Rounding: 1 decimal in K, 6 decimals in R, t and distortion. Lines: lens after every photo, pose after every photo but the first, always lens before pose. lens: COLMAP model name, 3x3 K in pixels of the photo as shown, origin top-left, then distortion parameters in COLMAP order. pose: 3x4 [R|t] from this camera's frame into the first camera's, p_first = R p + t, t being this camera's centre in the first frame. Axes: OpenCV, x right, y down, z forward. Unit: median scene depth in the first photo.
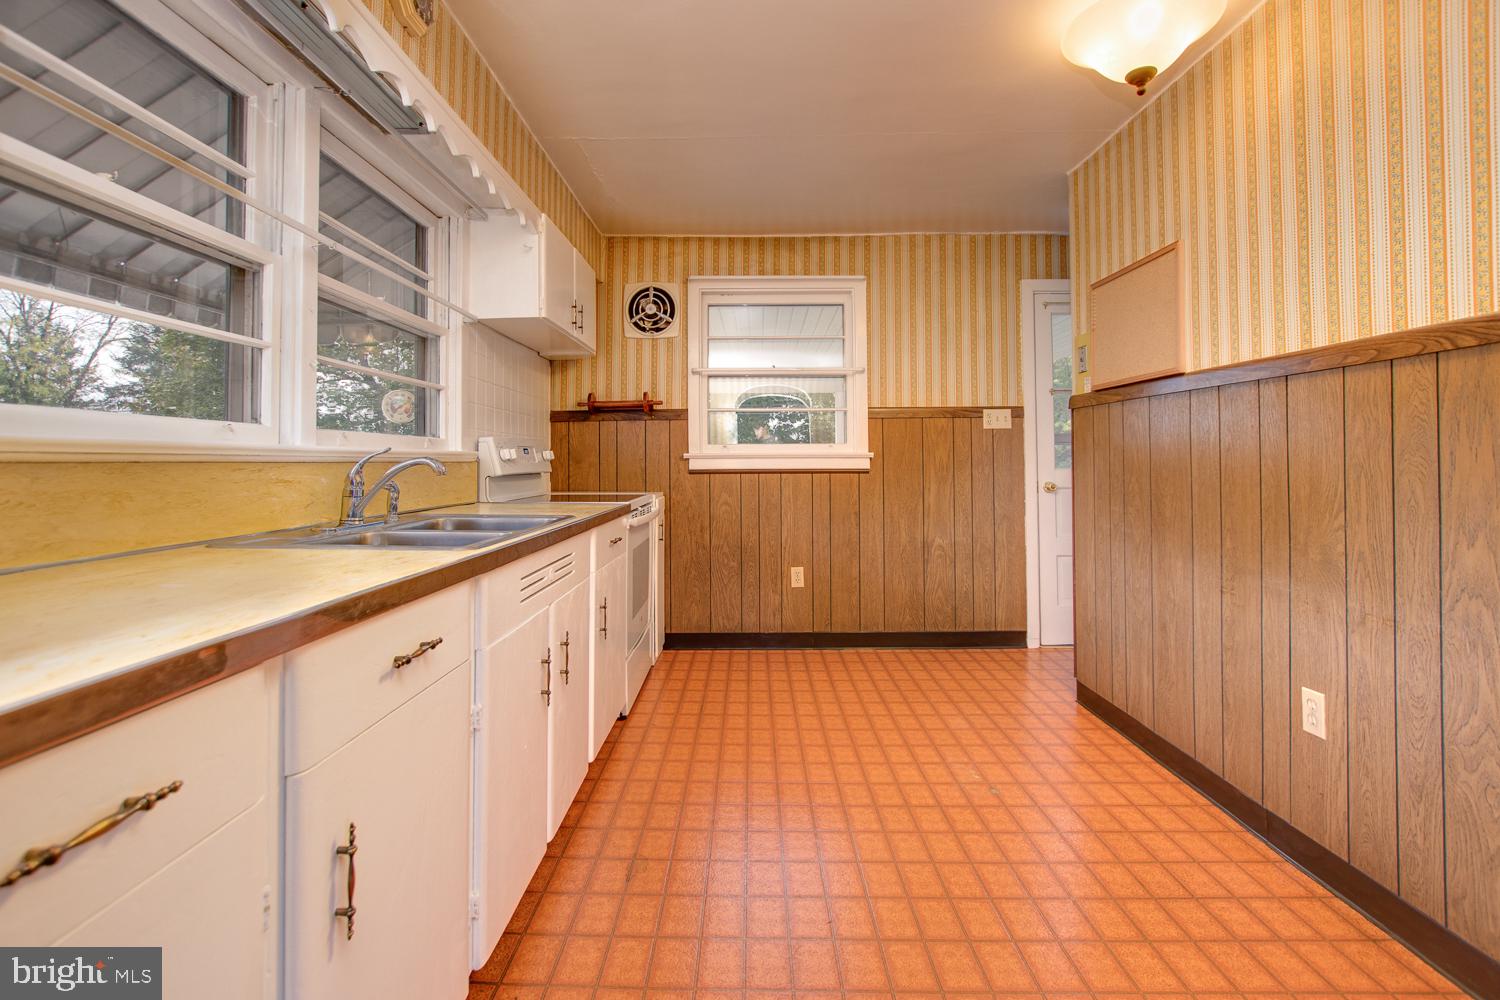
lens RADIAL K [[674.6, 0, 729.6], [0, 674.6, 447.8], [0, 0, 1]] dist [-0.005760, -0.001844]
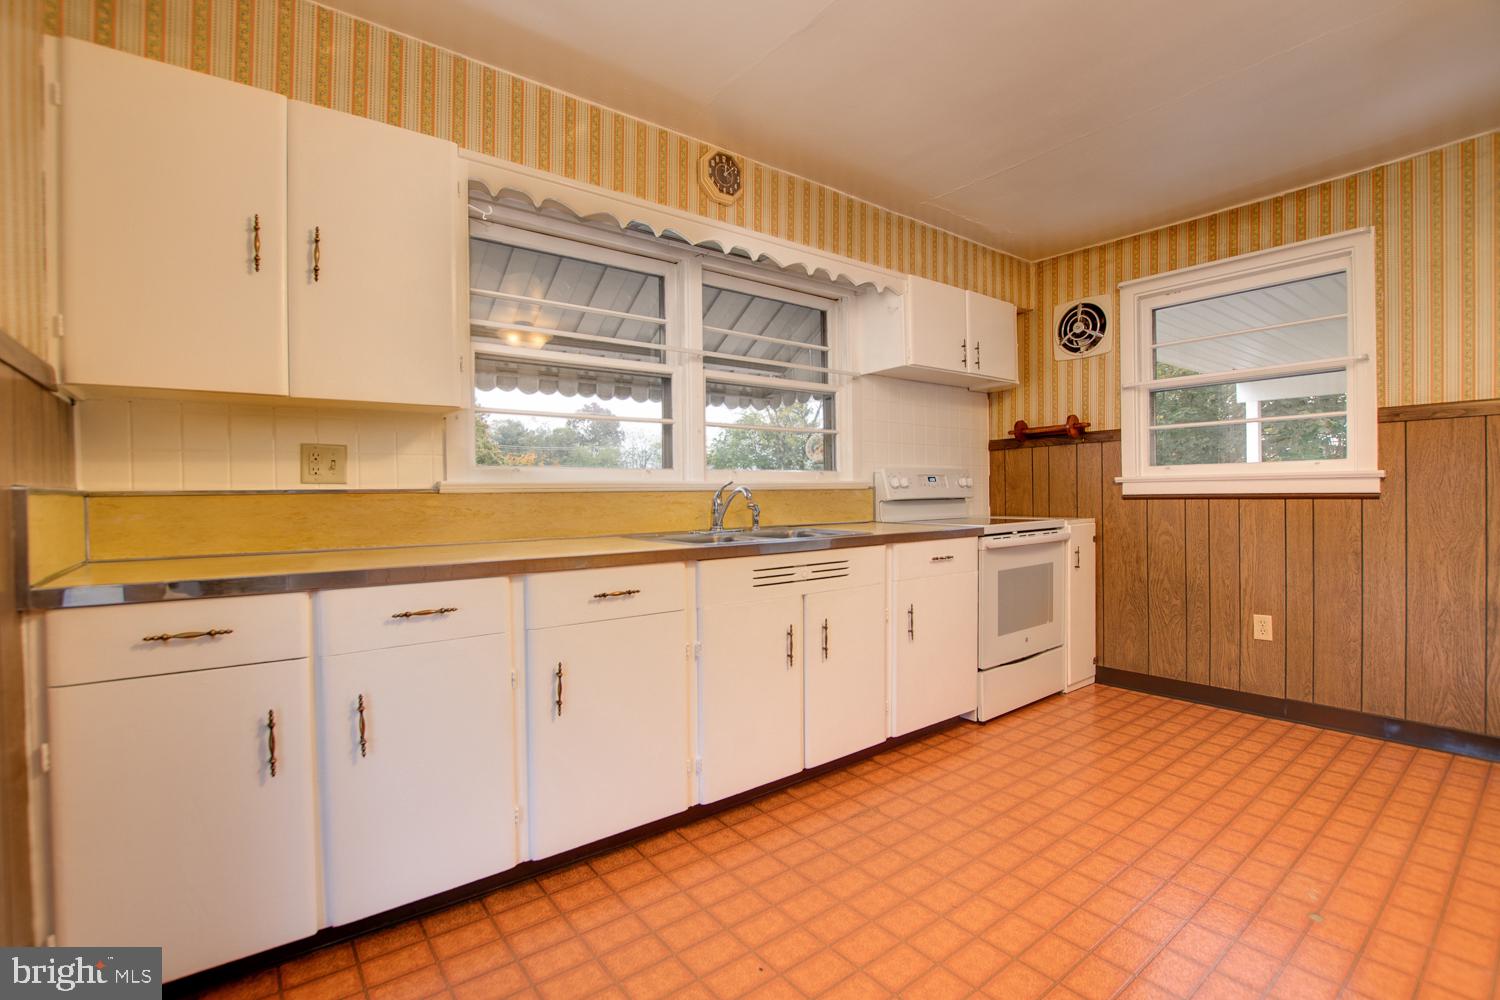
lens RADIAL K [[674.6, 0, 748.9], [0, 674.6, 499.0], [0, 0, 1]] dist [-0.005760, -0.001844]
pose [[0.642584, 0.000568, -0.766215, 0.316970], [0.027834, 0.999322, 0.024084, 0.001707], [0.765710, -0.036803, 0.642132, 0.017956]]
